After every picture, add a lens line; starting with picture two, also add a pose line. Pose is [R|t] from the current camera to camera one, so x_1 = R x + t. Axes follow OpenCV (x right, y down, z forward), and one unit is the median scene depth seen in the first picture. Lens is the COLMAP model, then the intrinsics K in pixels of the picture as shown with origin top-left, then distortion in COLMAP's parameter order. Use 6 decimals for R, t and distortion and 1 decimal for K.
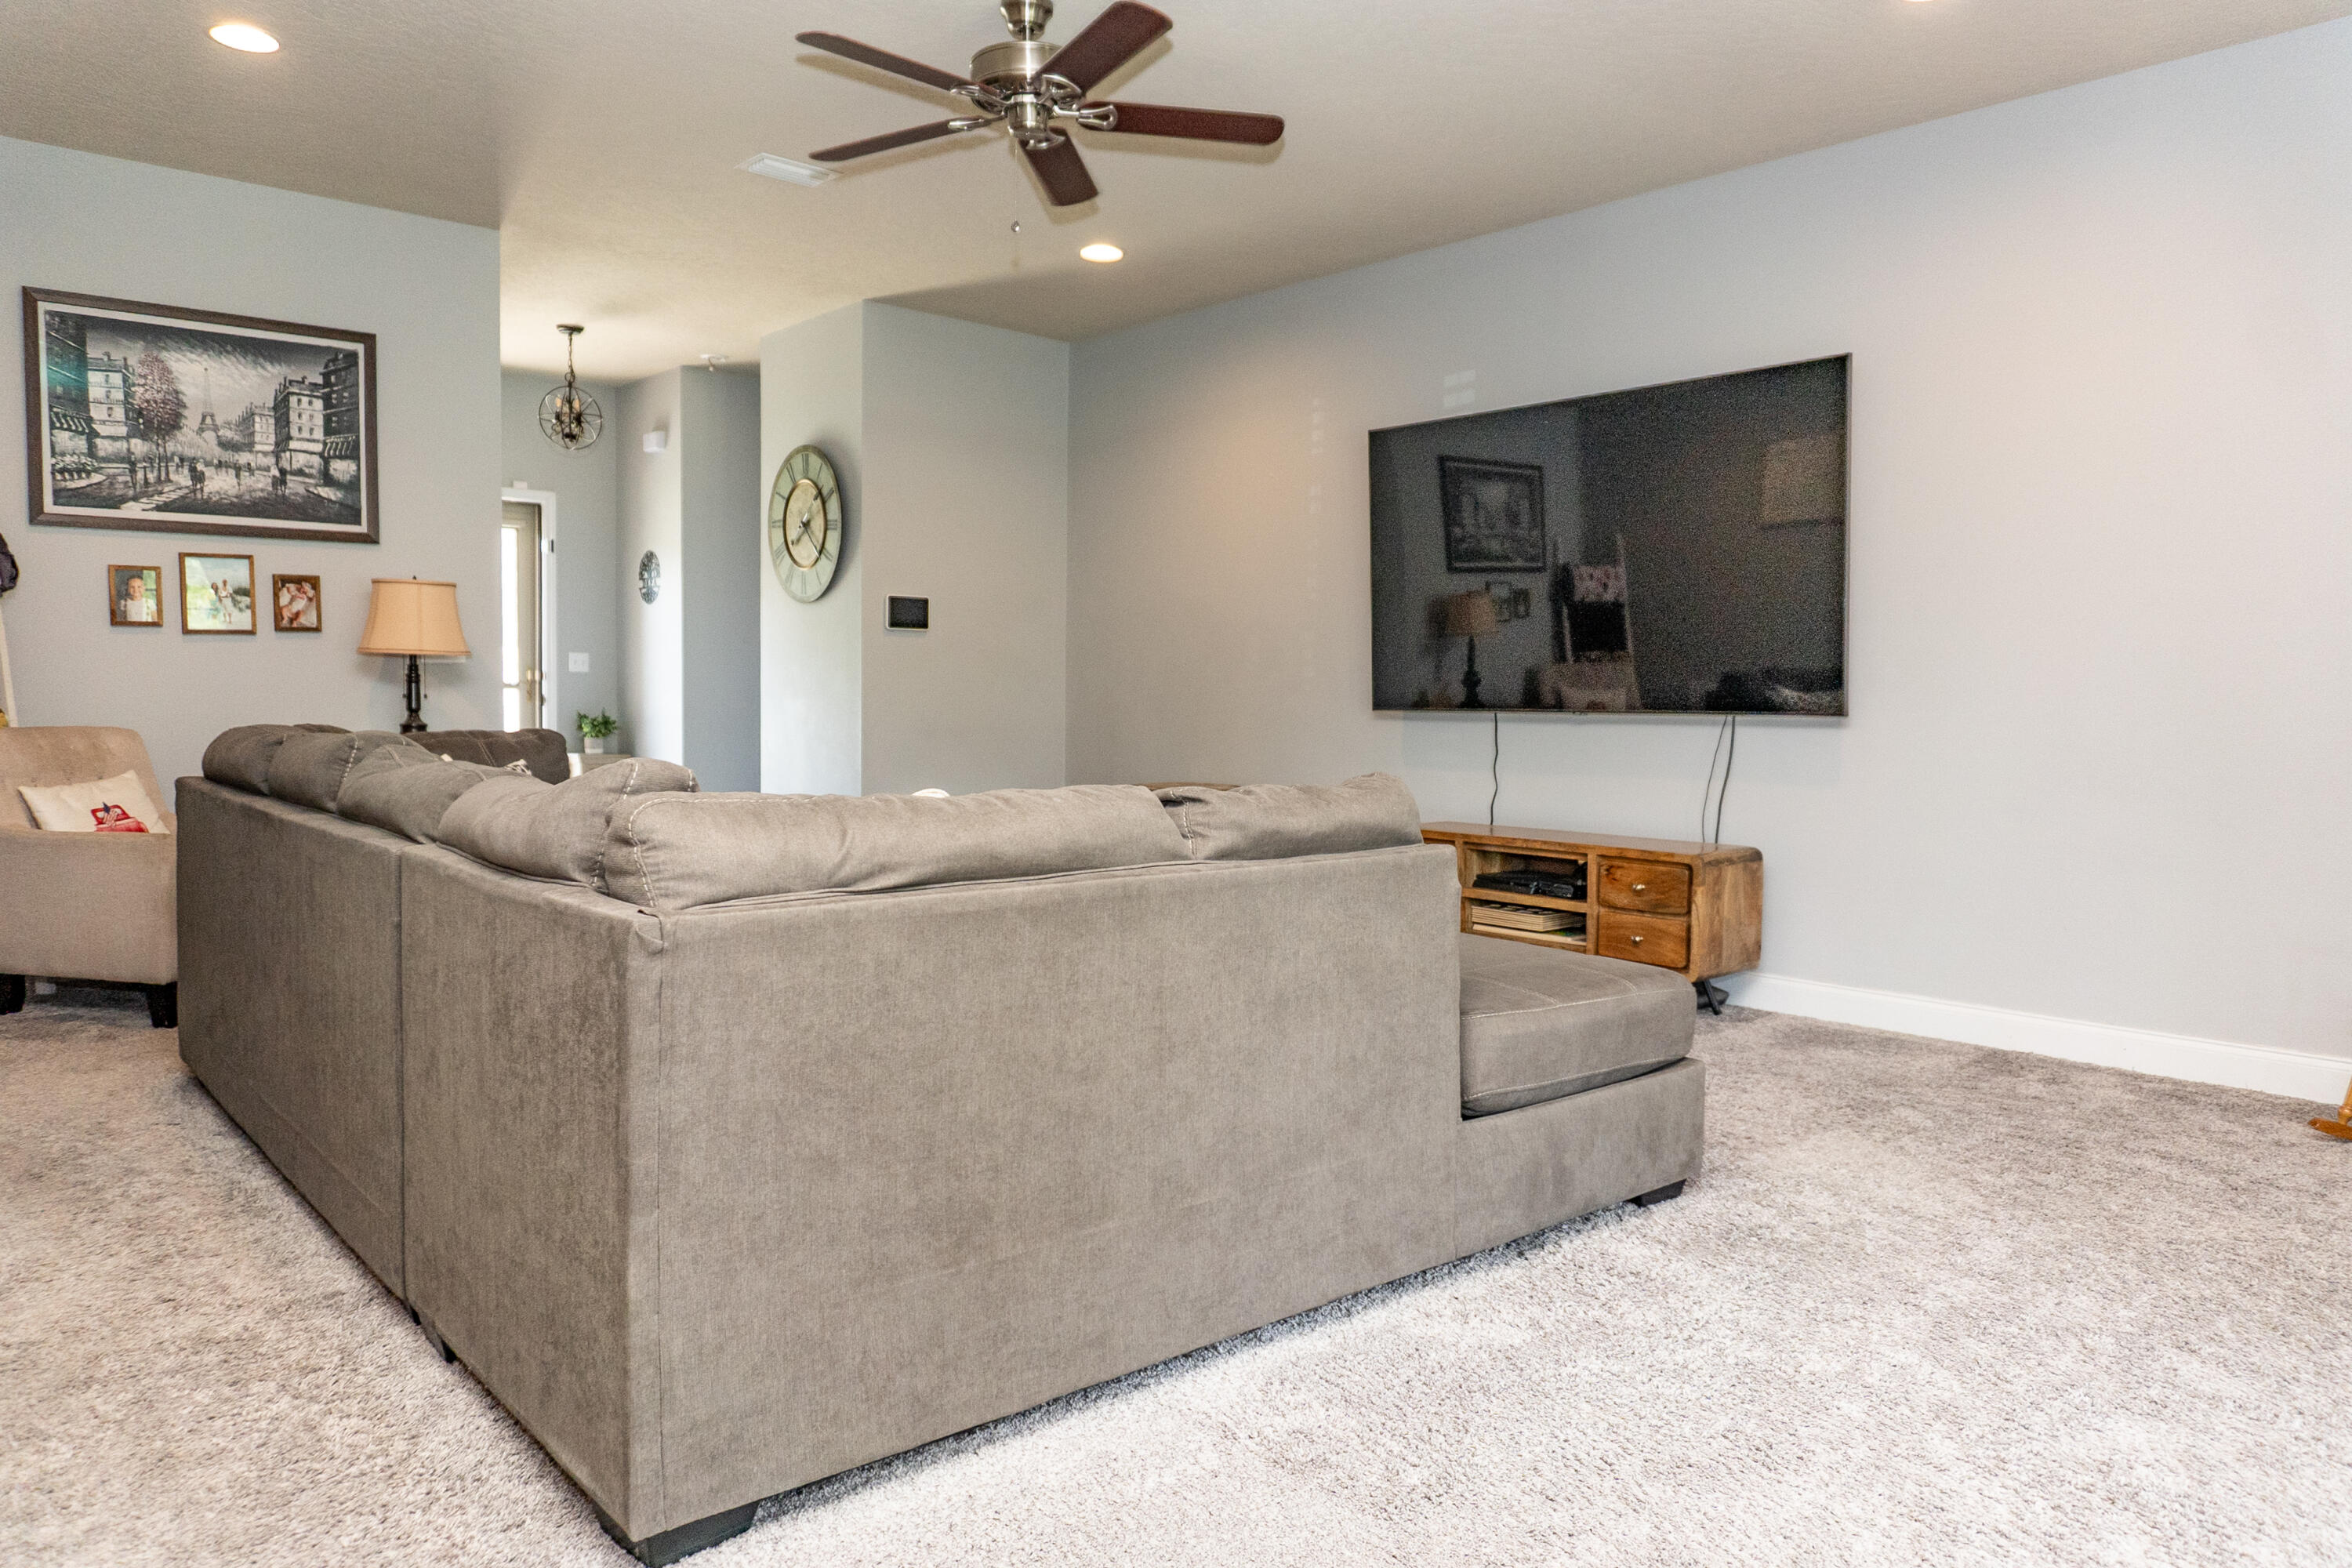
lens RADIAL K [[1568.8, 0, 1175.8], [0, 1568.8, 790.4], [0, 0, 1]] dist [-0.020221, -0.008640]
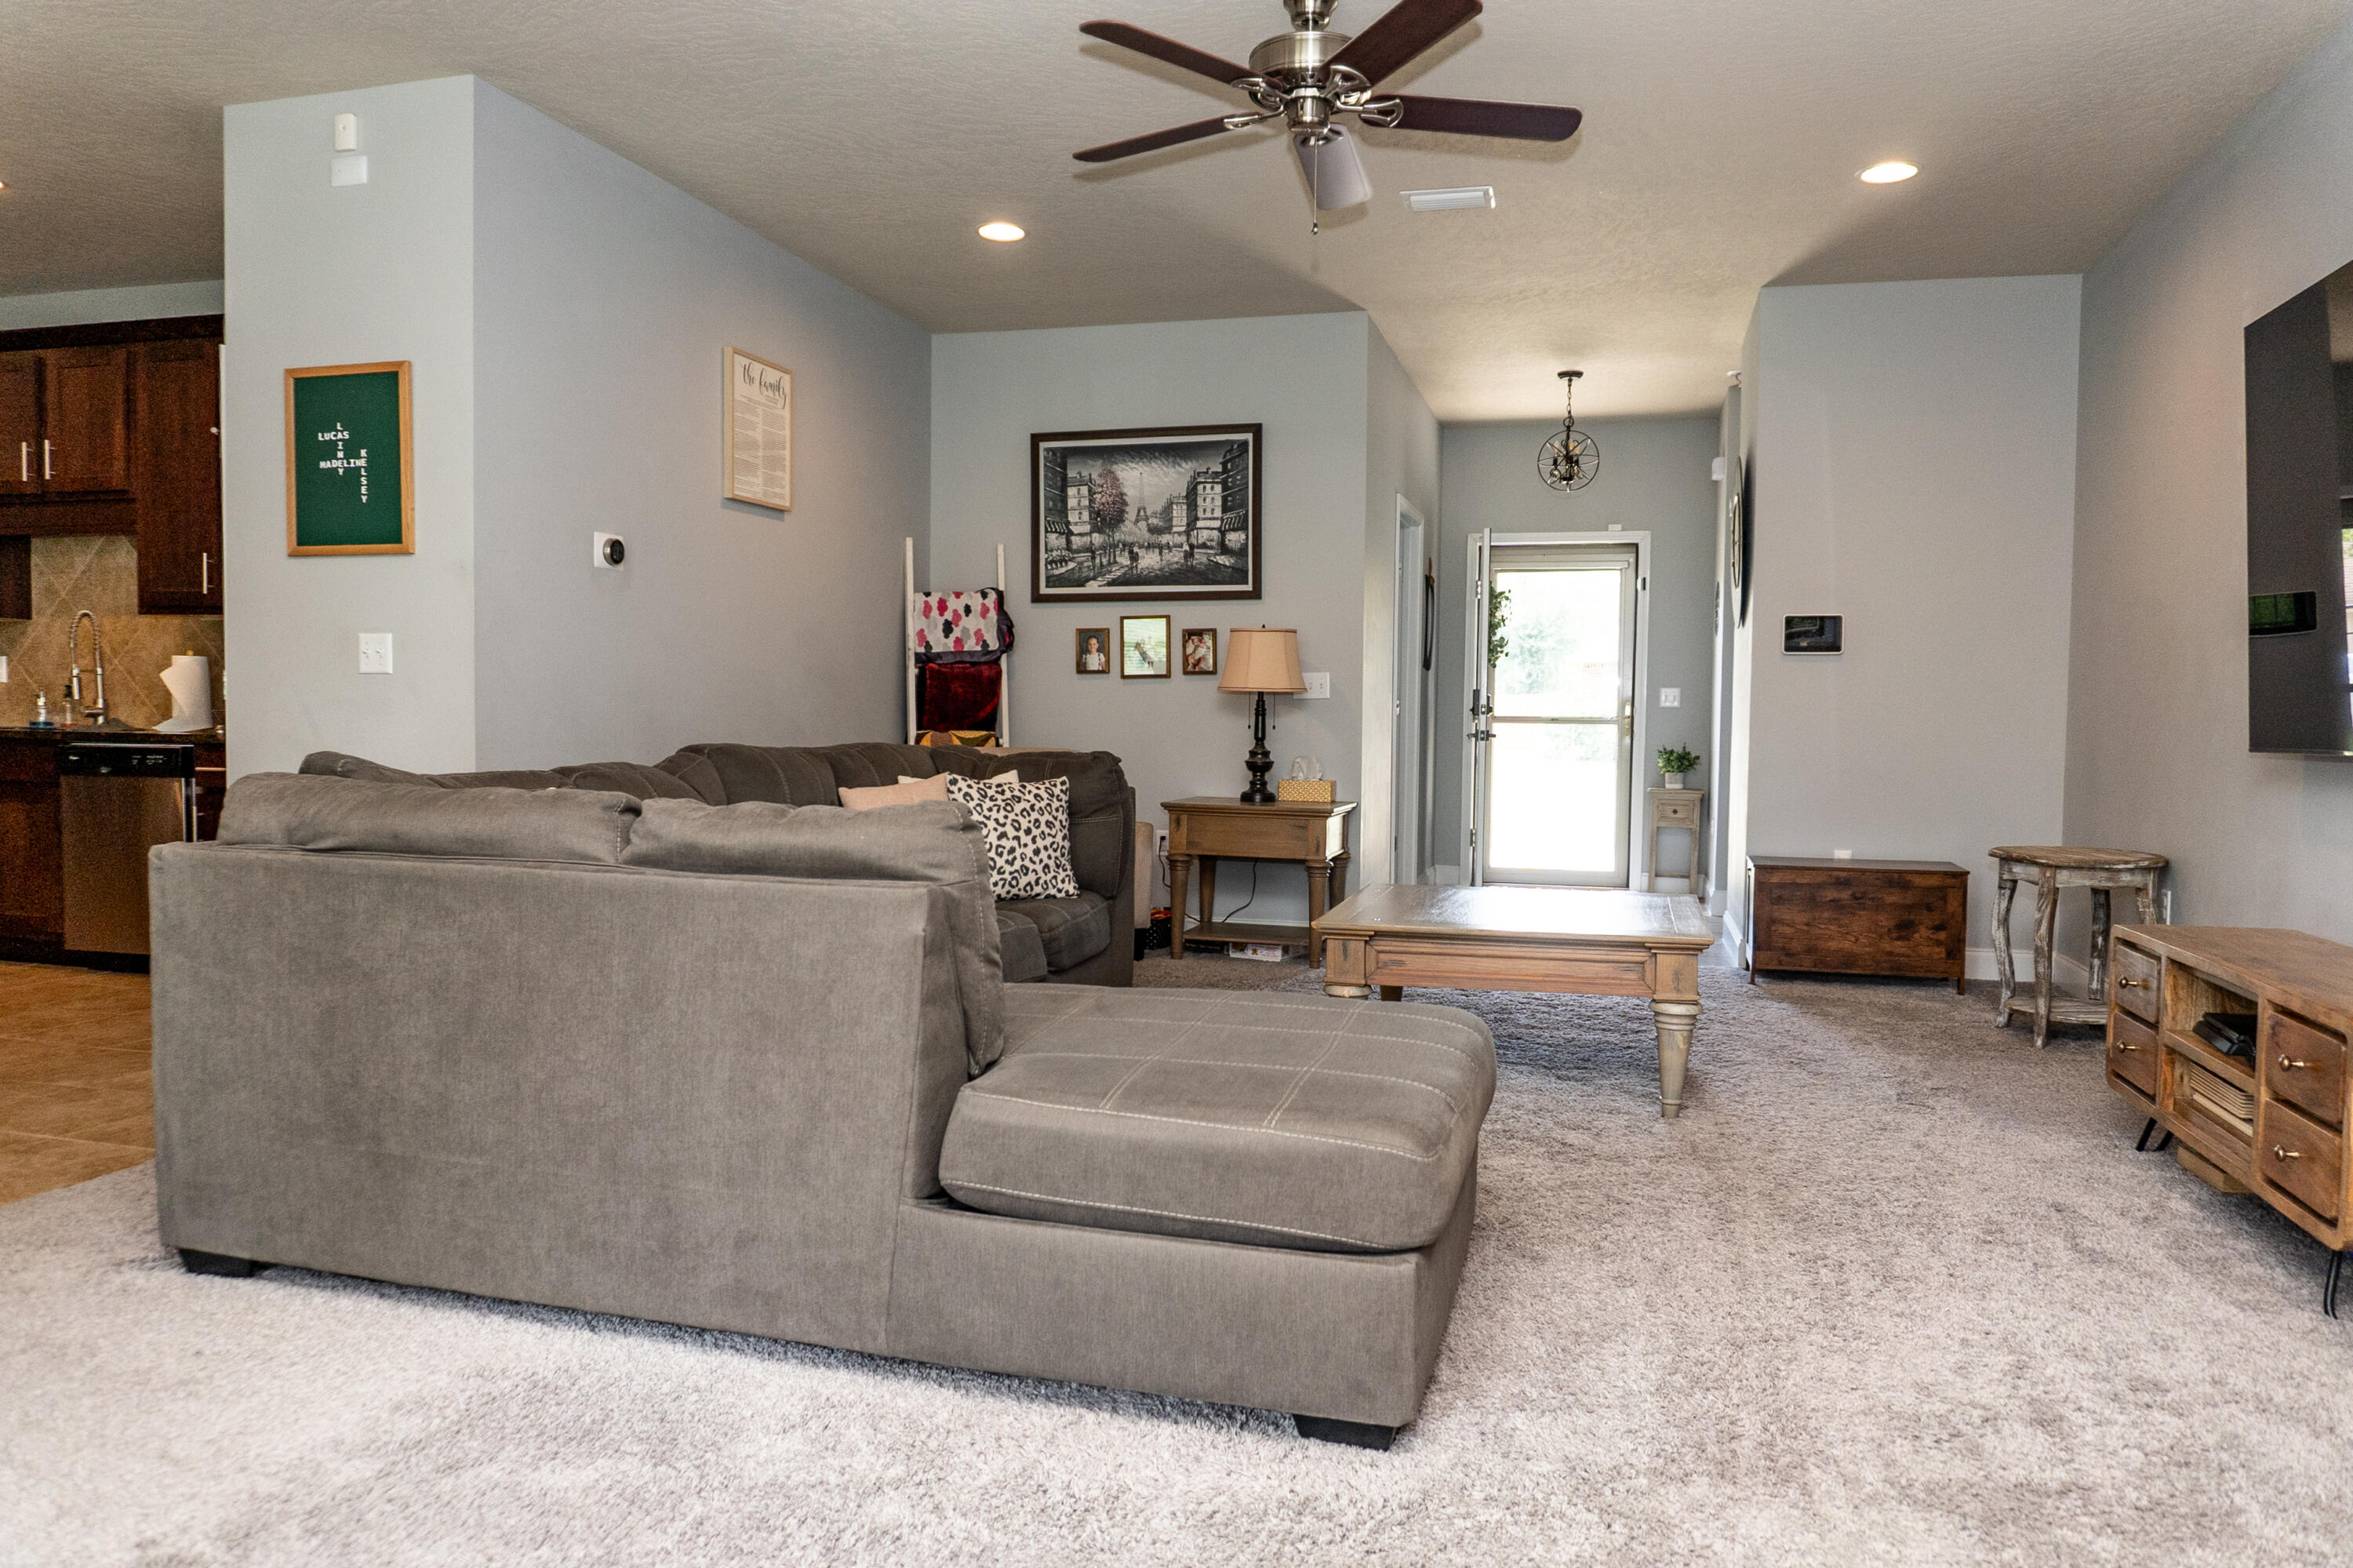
lens RADIAL K [[1571.8, 0, 1170.0], [0, 1571.8, 794.7], [0, 0, 1]] dist [-0.029719, 0.004393]
pose [[0.538078, 0.035587, -0.842144, 0.511063], [-0.055910, 0.998415, 0.006467, -0.014376], [0.841039, 0.043605, 0.539214, 0.333941]]
